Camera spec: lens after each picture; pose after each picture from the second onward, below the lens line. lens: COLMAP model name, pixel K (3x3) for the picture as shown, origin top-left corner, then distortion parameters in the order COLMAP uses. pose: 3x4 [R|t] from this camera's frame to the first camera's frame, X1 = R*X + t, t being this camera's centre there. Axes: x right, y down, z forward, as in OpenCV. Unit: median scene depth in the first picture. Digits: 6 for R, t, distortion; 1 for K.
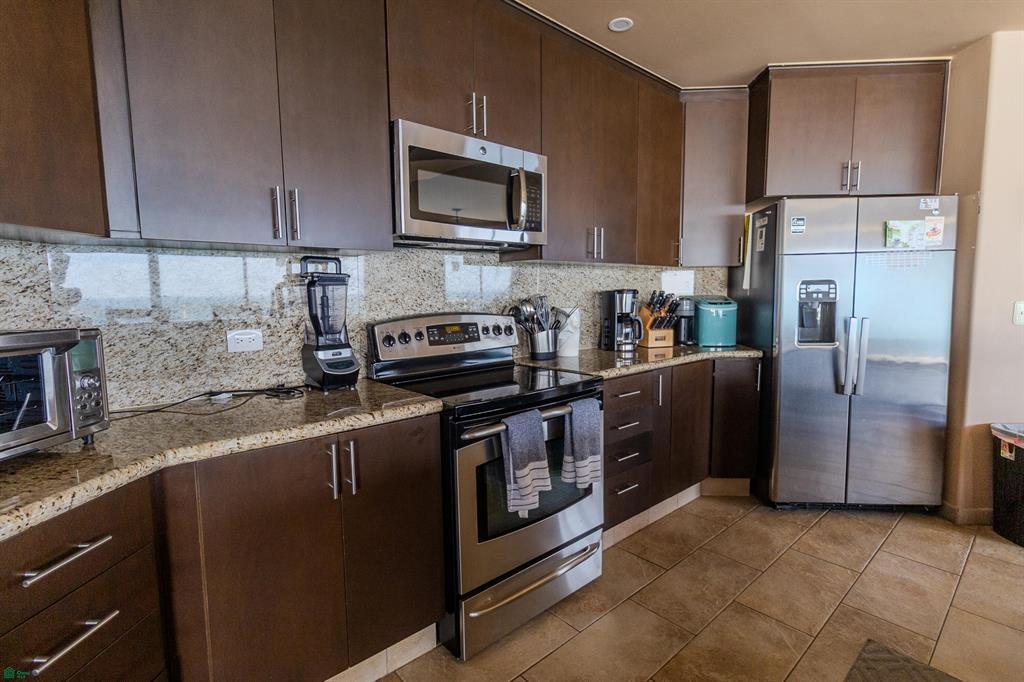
lens RADIAL K [[485.4, 0, 513.2], [0, 485.4, 332.7], [0, 0, 1]] dist [0.001147, -0.000588]
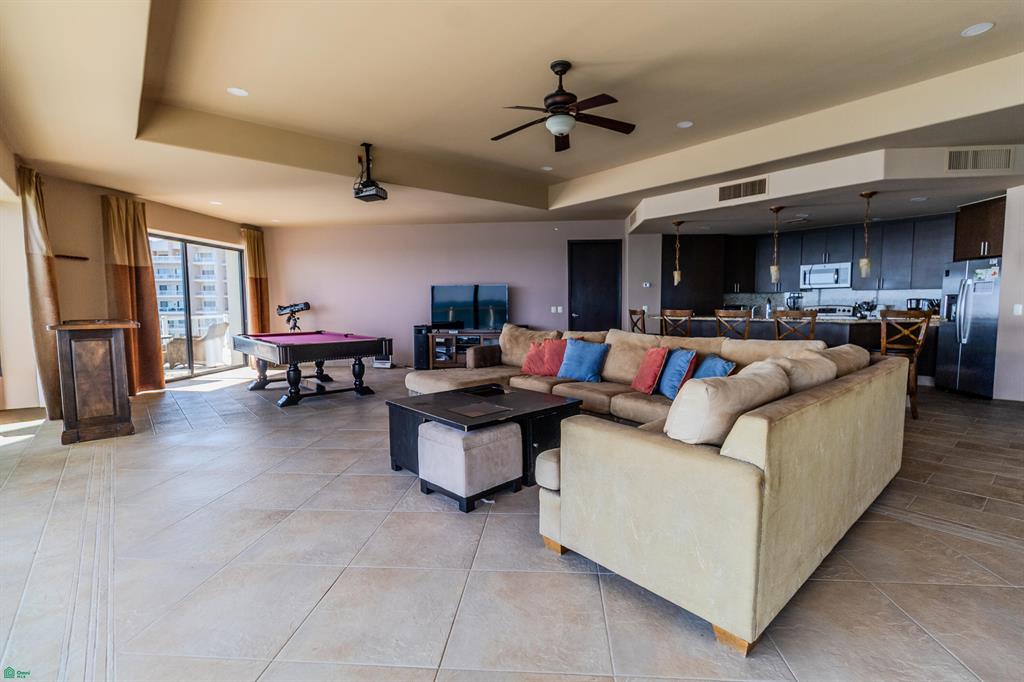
lens RADIAL K [[455.6, 0, 523.6], [0, 455.6, 331.6], [0, 0, 1]] dist [-0.019923, 0.000354]
pose [[0.010563, 0.068482, -0.997596, 3.217084], [-0.074798, 0.994911, 0.067506, 0.098840], [0.997143, 0.073905, 0.015632, -1.362030]]
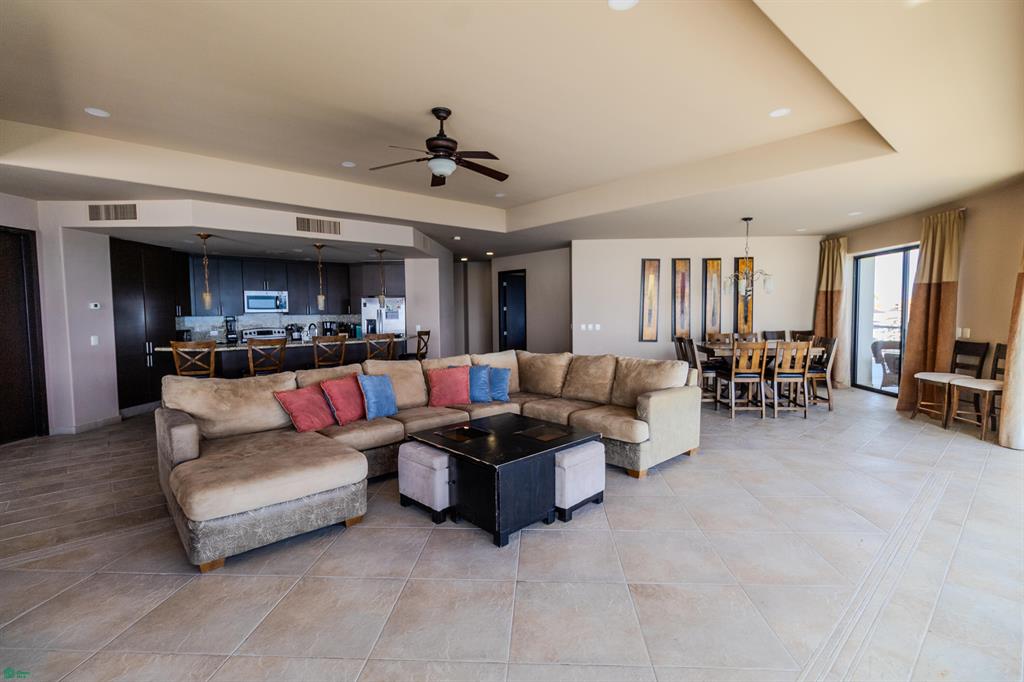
lens RADIAL K [[455.6, 0, 523.6], [0, 455.6, 331.6], [0, 0, 1]] dist [-0.019923, 0.000354]
pose [[0.999575, -0.001113, 0.029131, 1.901066], [0.002294, 0.999174, -0.040561, 0.147206], [-0.029061, 0.040611, 0.998752, -2.844822]]
